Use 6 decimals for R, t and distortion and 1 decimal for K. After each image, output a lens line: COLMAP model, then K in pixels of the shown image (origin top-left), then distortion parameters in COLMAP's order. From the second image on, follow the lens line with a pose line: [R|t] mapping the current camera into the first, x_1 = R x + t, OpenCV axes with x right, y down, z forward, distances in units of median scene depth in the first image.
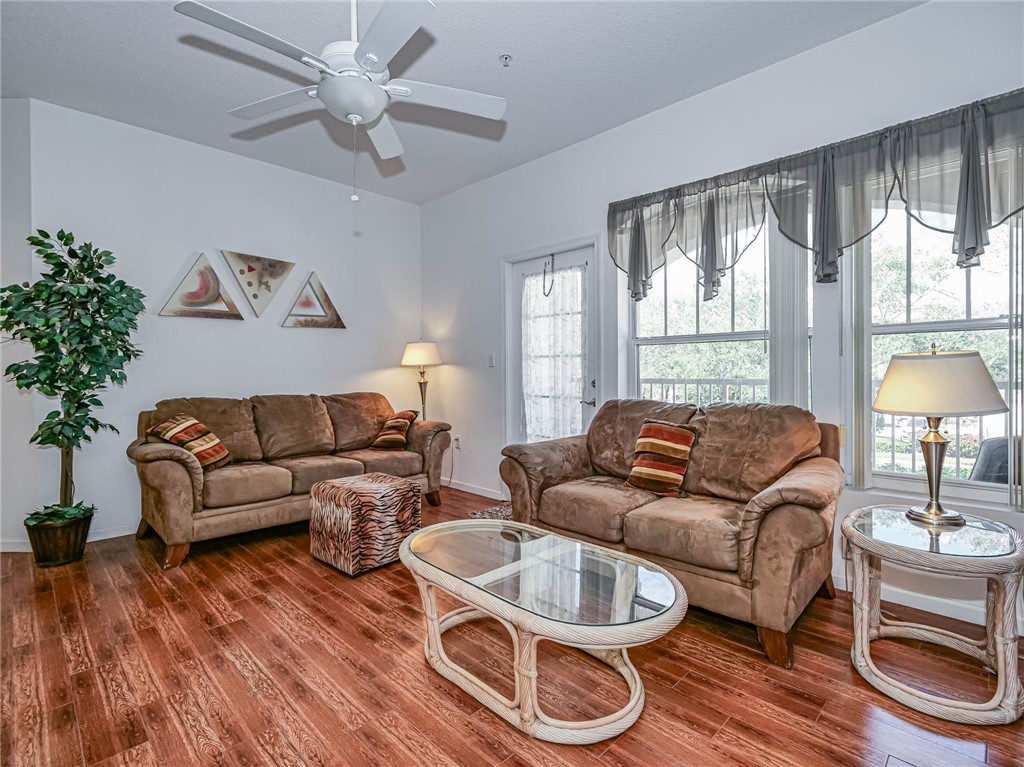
lens RADIAL K [[506.9, 0, 520.7], [0, 506.9, 379.2], [0, 0, 1]] dist [-0.028787, 0.012564]
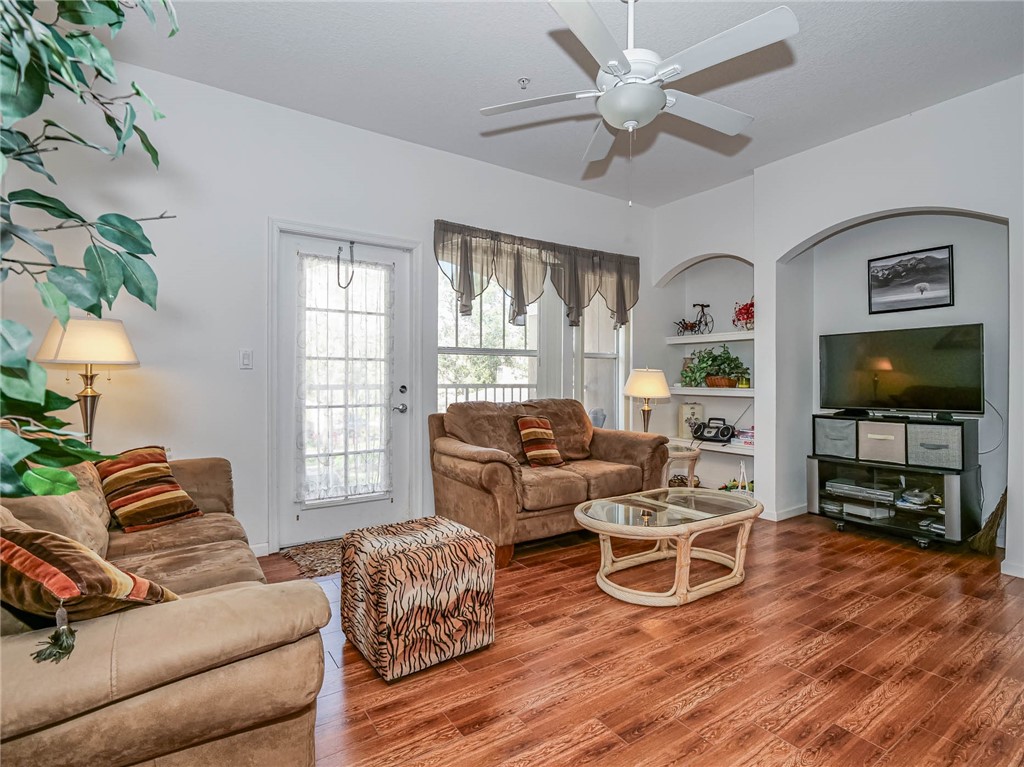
lens RADIAL K [[506.9, 0, 520.7], [0, 506.9, 379.2], [0, 0, 1]] dist [-0.028787, 0.012564]
pose [[0.197522, 0.004349, 0.980289, -1.013556], [0.014338, 0.999870, -0.007325, -0.001196], [-0.980194, 0.015502, 0.197434, 0.758376]]
